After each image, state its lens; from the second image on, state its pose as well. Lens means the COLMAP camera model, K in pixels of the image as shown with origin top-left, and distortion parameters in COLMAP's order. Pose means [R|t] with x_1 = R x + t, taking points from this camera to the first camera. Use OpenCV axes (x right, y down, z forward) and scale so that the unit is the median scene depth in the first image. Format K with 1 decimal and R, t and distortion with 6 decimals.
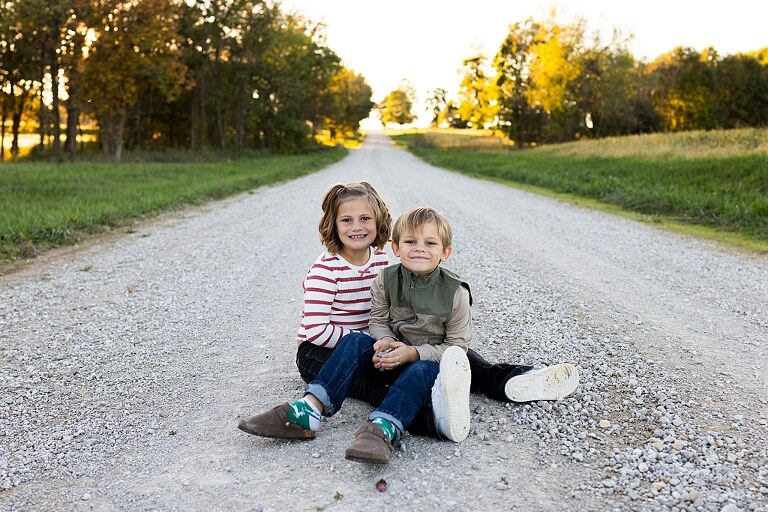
lens RADIAL K [[800.8, 0, 357.0], [0, 800.8, 236.8], [0, 0, 1]] dist [0.011140, -0.000970]
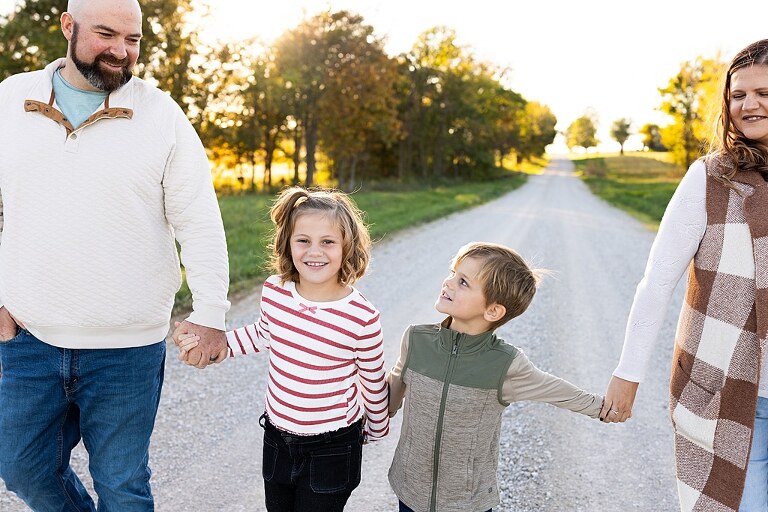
lens RADIAL K [[739.6, 0, 383.5], [0, 739.6, 258.8], [0, 0, 1]] dist [0.007582, -0.004101]
pose [[0.977041, 0.021674, -0.211947, 0.014404], [-0.019485, 0.999733, 0.012409, 0.002494], [0.212160, -0.007995, 0.977202, -0.116715]]
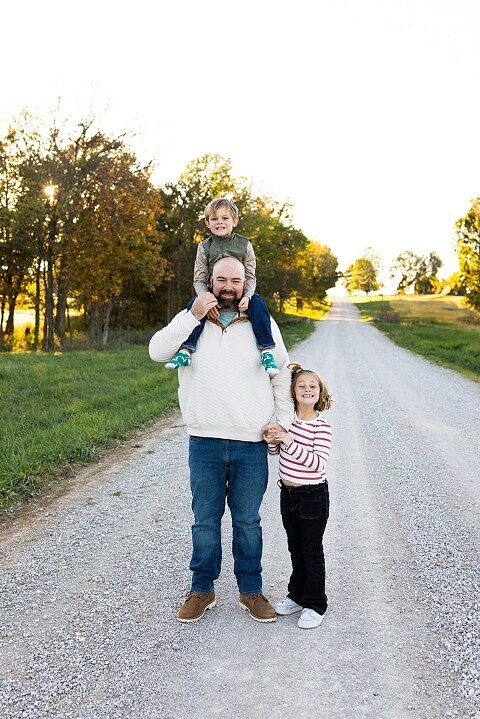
lens RADIAL K [[788.0, 0, 223.9], [0, 788.0, 314.2], [0, 0, 1]] dist [0.003979, 0.001637]
pose [[0.992058, -0.010209, -0.125363, 0.000694], [-0.003503, 0.994072, -0.108670, -0.009995], [0.125729, 0.108246, 0.986141, -0.026870]]
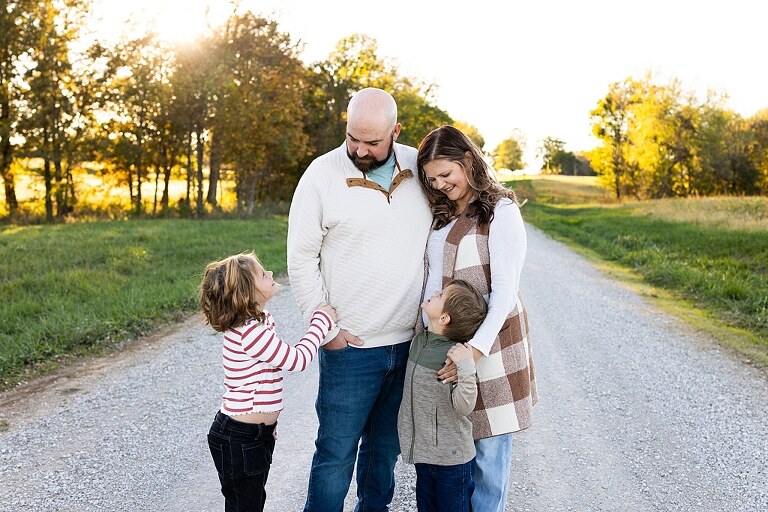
lens RADIAL K [[750.1, 0, 386.8], [0, 750.1, 257.8], [0, 0, 1]] dist [0.003382, -0.003835]
pose [[0.993450, 0.020632, -0.112389, 0.014097], [-0.022884, 0.999562, -0.018790, -0.007777], [0.111952, 0.021239, 0.993487, -0.037589]]
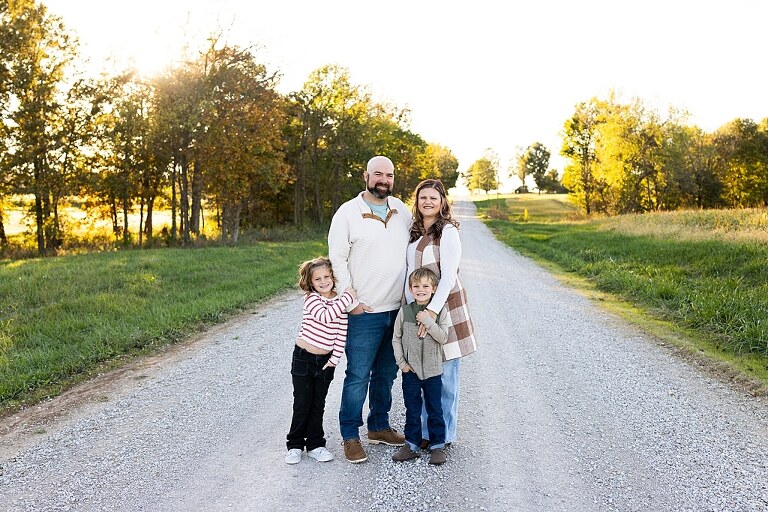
lens RADIAL K [[754.6, 0, 386.5], [0, 754.6, 256.5], [0, 0, 1]] dist [0.002981, -0.006529]
pose [[0.996370, -0.015956, -0.083621, 0.015869], [0.011712, 0.998630, -0.050999, -0.005198], [0.084321, 0.049835, 0.995192, -0.069723]]
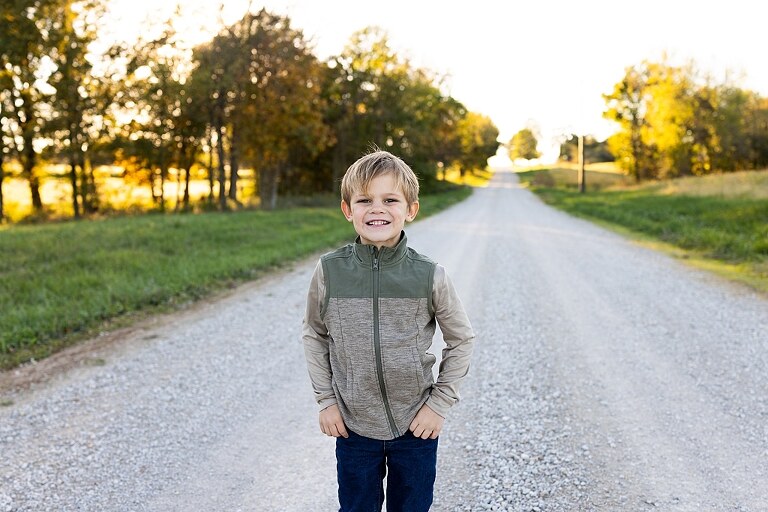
lens RADIAL K [[754.6, 0, 386.5], [0, 754.6, 256.5], [0, 0, 1]] dist [0.002981, -0.006529]
pose [[0.990737, -0.013448, -0.135129, 0.009965], [0.011424, 0.999811, -0.015740, -0.001050], [0.135315, 0.014051, 0.990703, -0.044713]]
